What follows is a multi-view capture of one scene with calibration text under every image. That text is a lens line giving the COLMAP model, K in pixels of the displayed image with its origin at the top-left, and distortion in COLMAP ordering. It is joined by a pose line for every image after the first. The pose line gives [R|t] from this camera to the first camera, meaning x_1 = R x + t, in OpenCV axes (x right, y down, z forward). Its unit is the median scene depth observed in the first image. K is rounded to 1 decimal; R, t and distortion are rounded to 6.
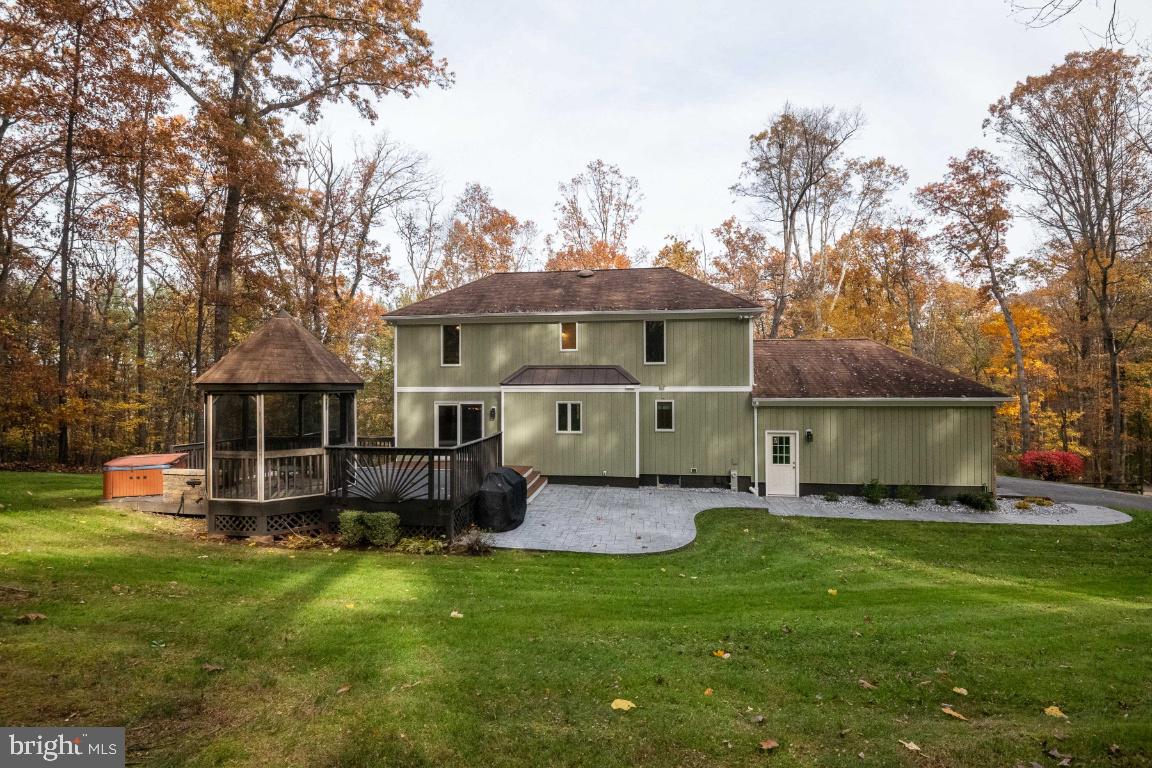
lens RADIAL K [[535.5, 0, 576.0], [0, 535.5, 384.0], [0, 0, 1]] dist [0.013172, -0.016104]
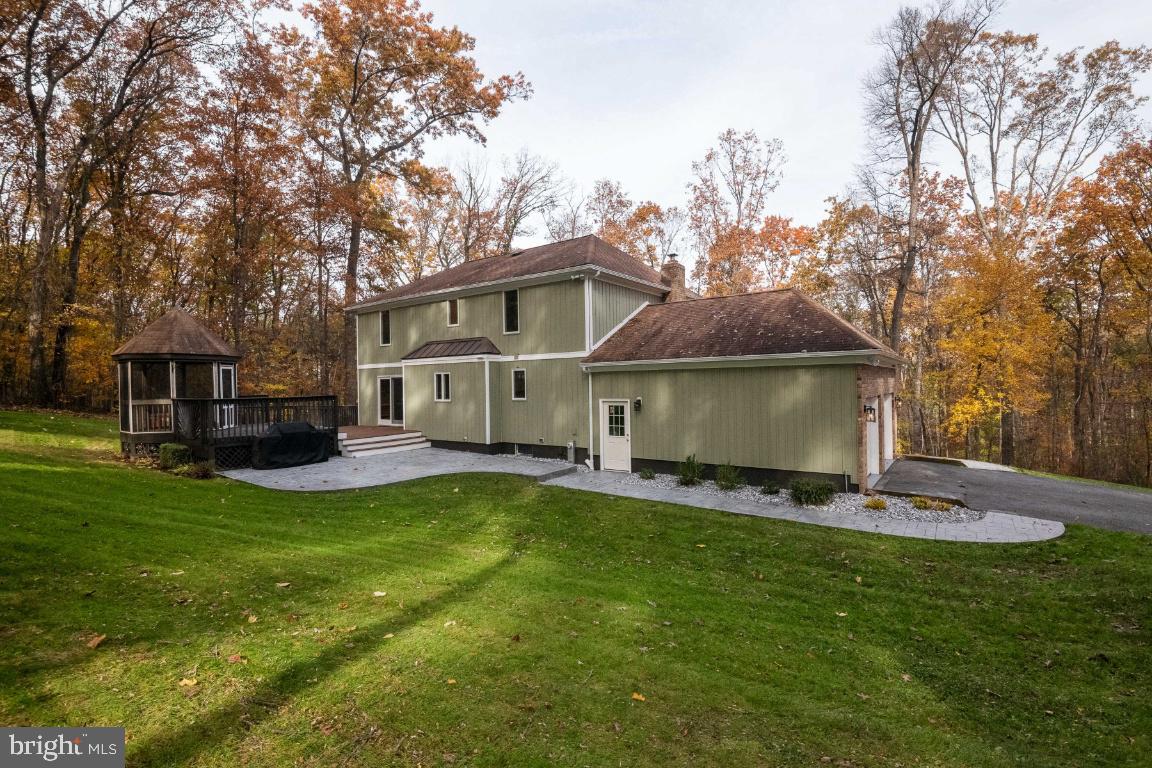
lens RADIAL K [[532.4, 0, 576.0], [0, 532.4, 384.0], [0, 0, 1]] dist [0.029452, -0.016363]
pose [[0.881182, -0.009894, -0.472673, 0.741985], [0.010692, 0.999942, -0.000998, 0.061605], [0.472656, -0.004174, 0.881237, 0.179158]]
